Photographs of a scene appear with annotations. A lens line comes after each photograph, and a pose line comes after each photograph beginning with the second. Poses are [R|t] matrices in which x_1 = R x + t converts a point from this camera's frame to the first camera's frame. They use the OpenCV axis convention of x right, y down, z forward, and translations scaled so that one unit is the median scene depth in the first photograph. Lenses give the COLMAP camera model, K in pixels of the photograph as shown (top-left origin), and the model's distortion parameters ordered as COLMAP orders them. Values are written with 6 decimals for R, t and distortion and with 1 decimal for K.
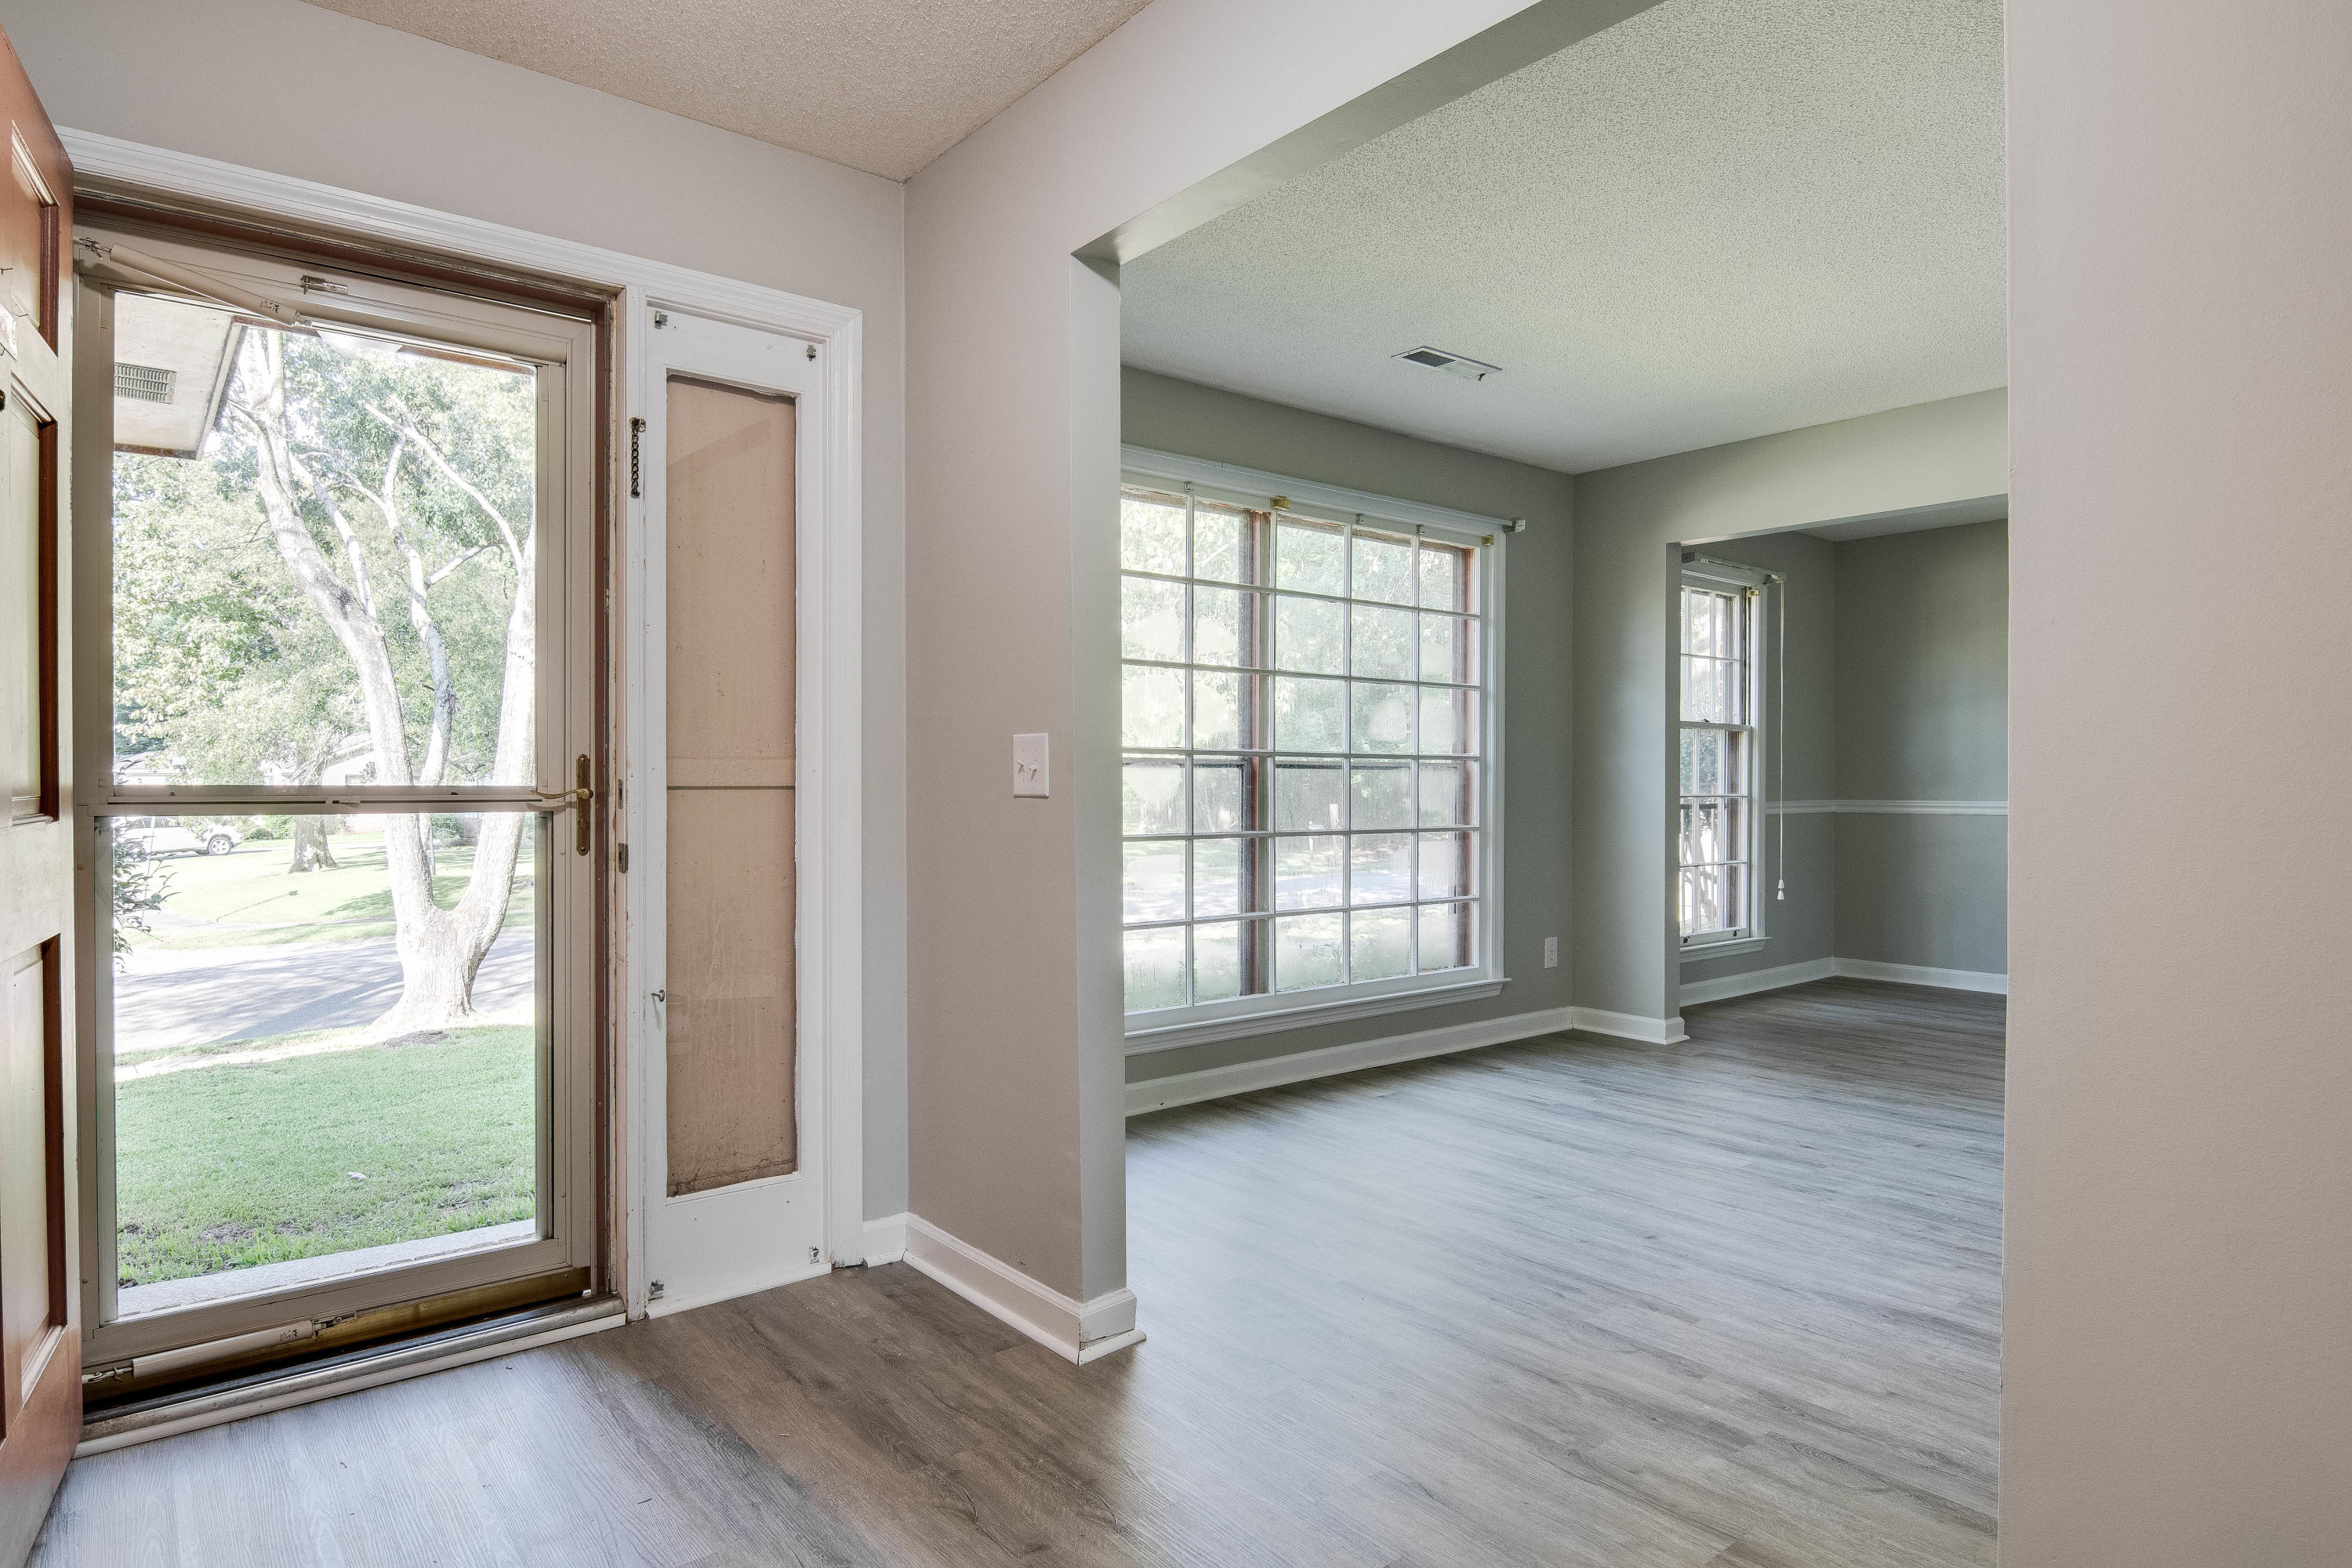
lens RADIAL K [[1312.9, 0, 1132.5], [0, 1312.9, 787.1], [0, 0, 1]] dist [-0.029757, -0.001890]
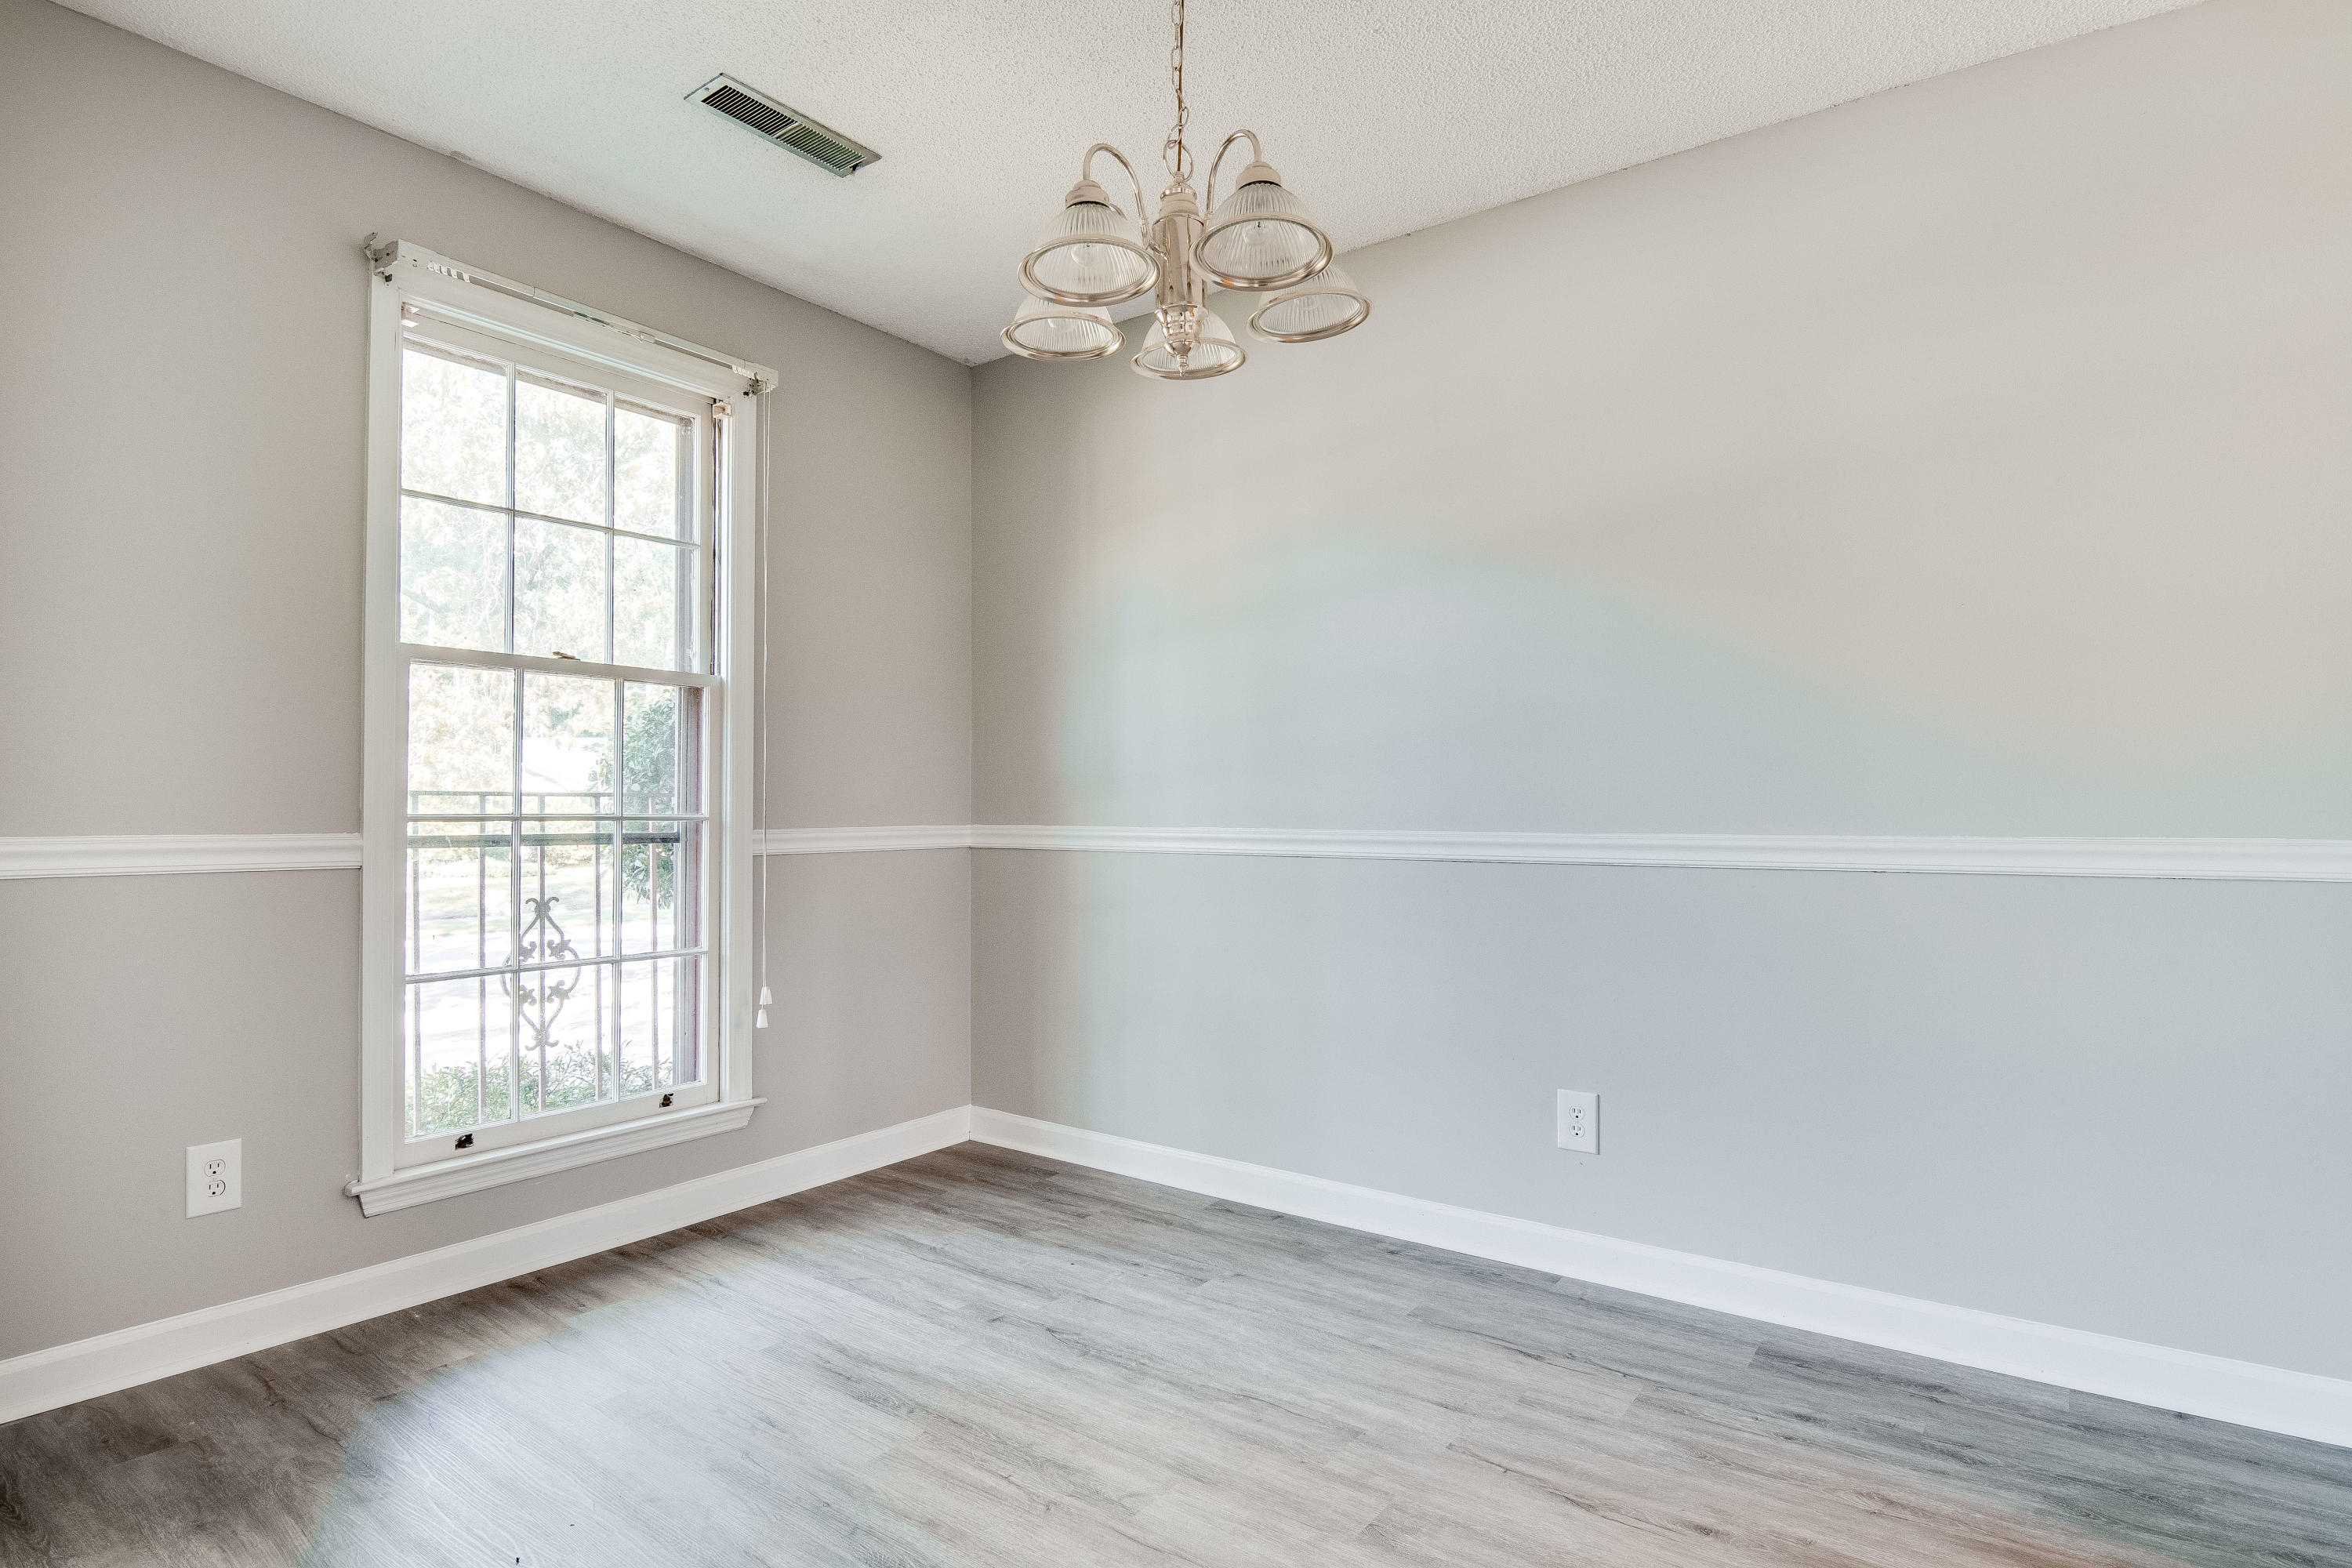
lens RADIAL K [[1238.3, 0, 1176.0], [0, 1238.3, 784.0], [0, 0, 1]] dist [-0.013043, -0.001881]
pose [[0.960562, 0.005524, 0.278012, 0.726678], [0.000191, 0.999789, -0.020527, 0.005270], [-0.278066, 0.019770, 0.960358, 0.708264]]
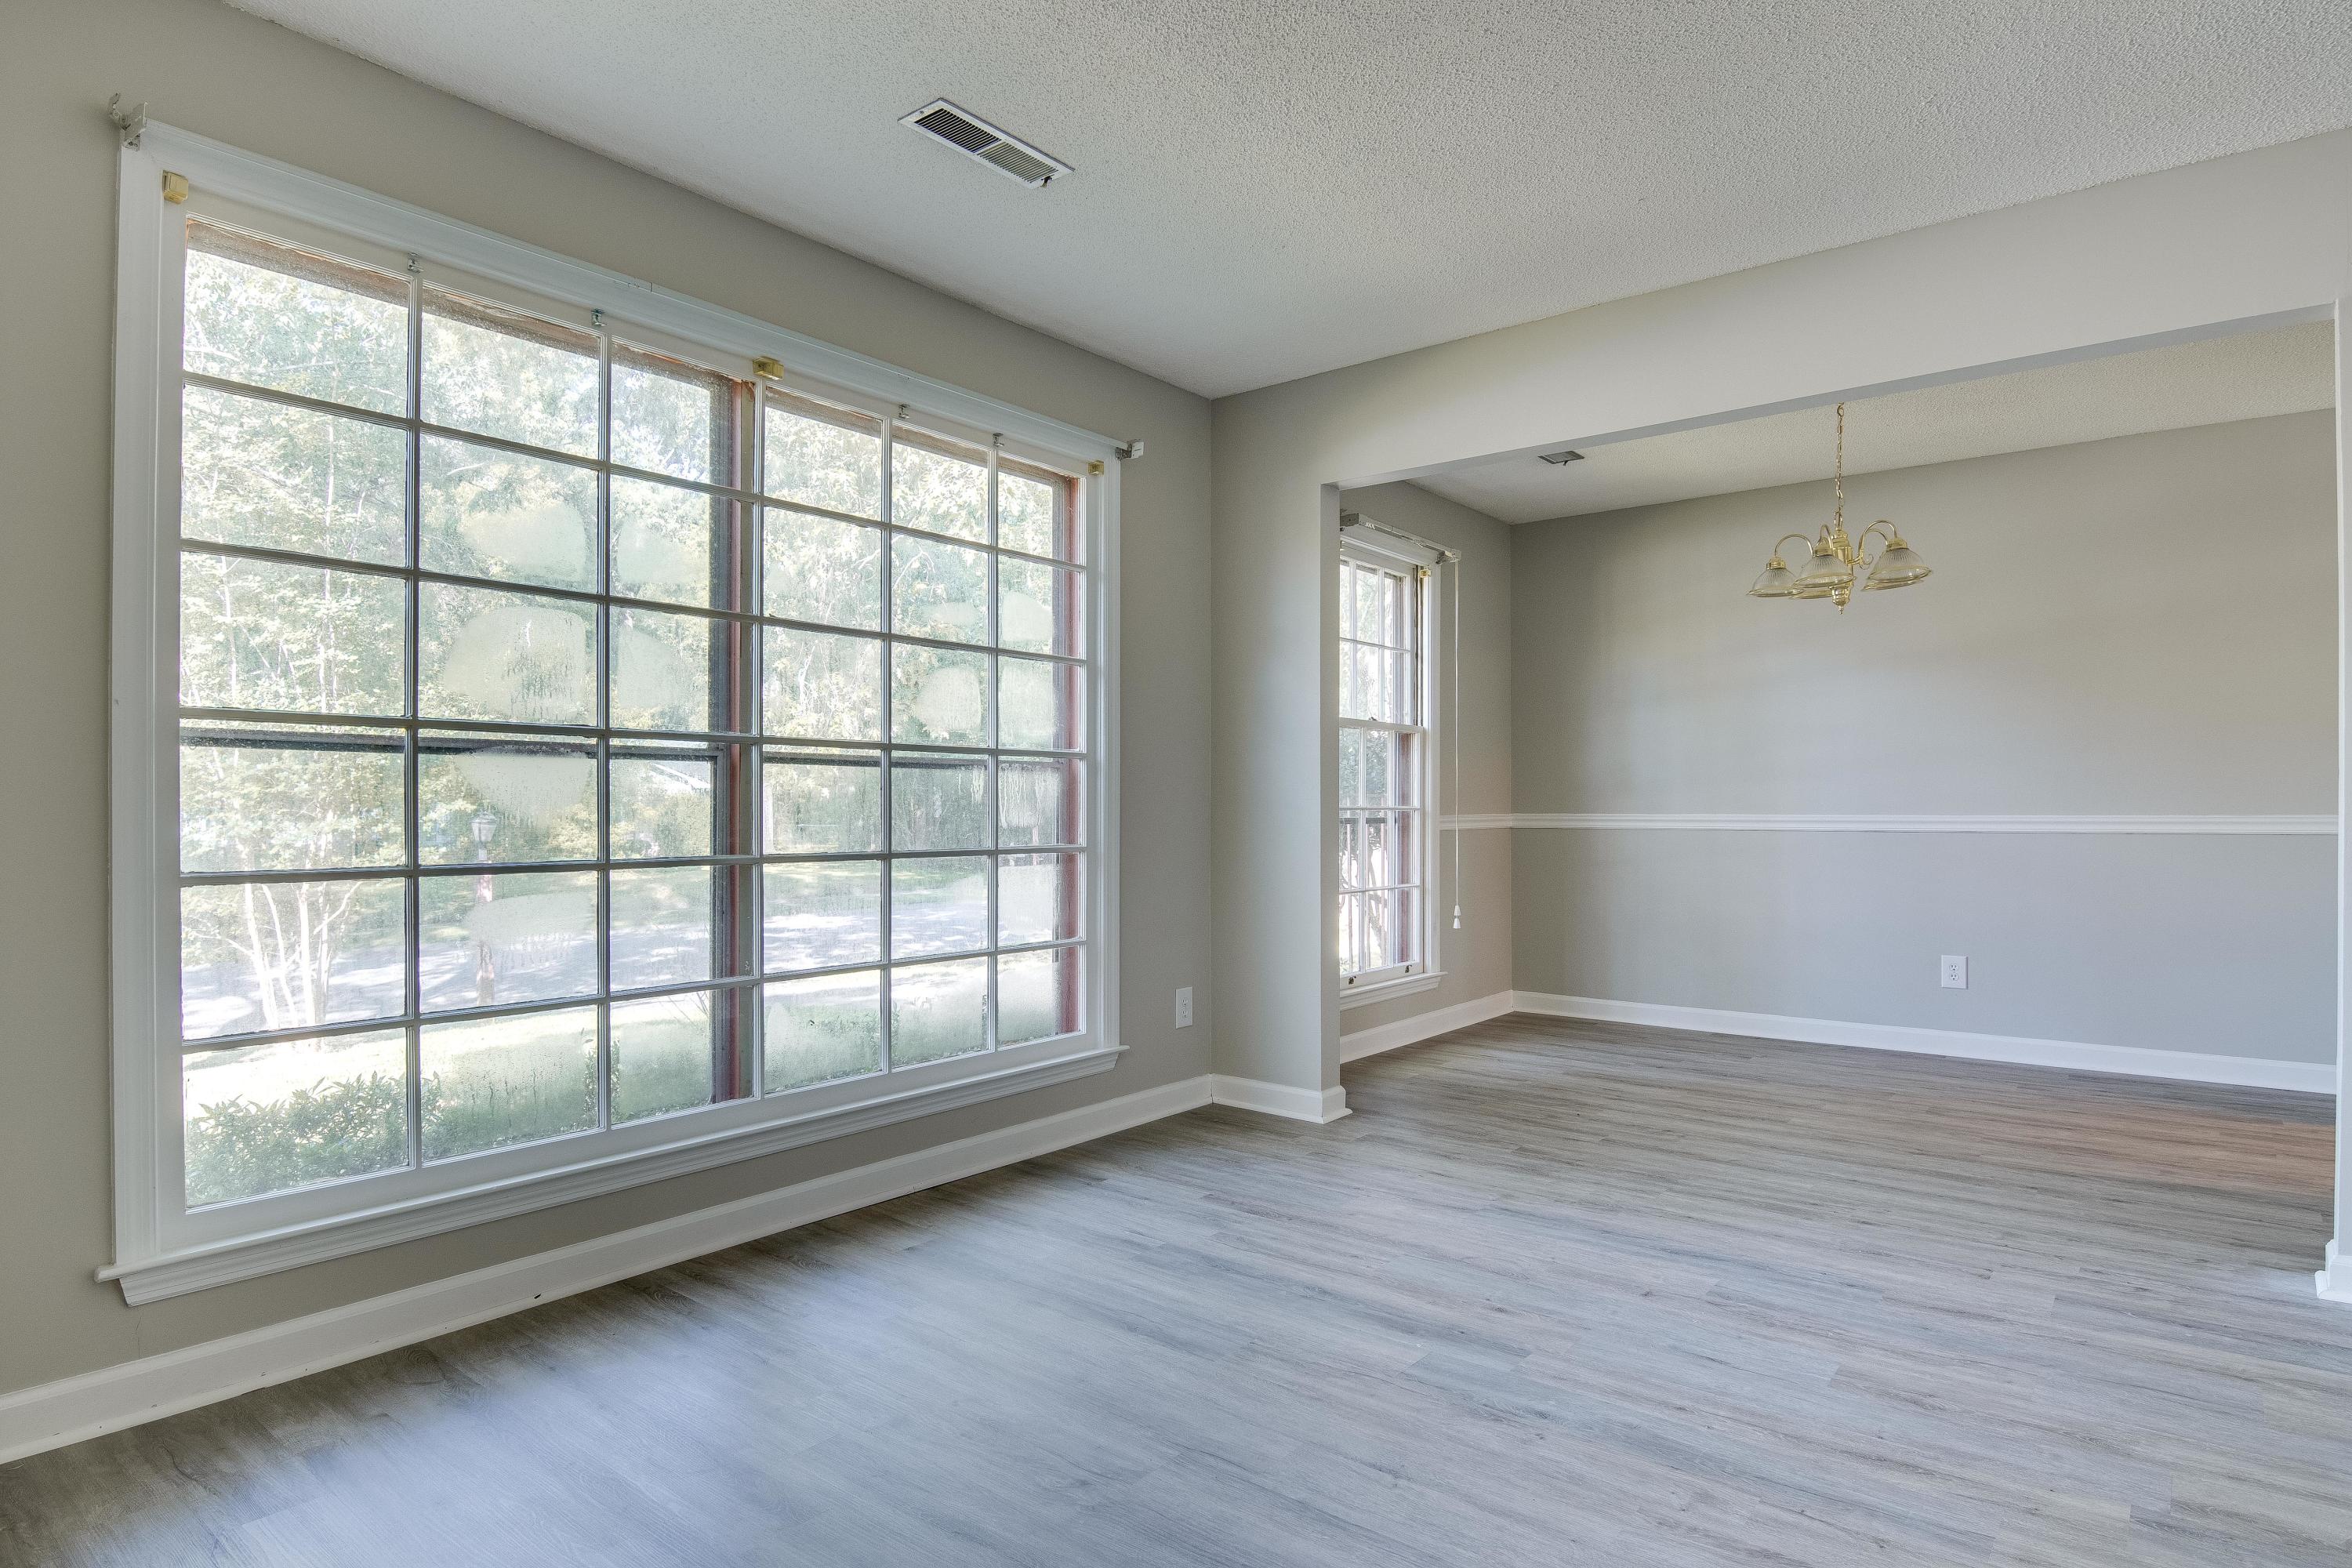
lens RADIAL K [[1283.4, 0, 1150.0], [0, 1283.4, 791.8], [0, 0, 1]] dist [-0.022894, -0.003108]
pose [[0.973558, 0.001804, 0.228431, 0.149257], [0.001241, 0.999912, -0.013186, 0.009705], [-0.228435, 0.013120, 0.973471, 0.308905]]
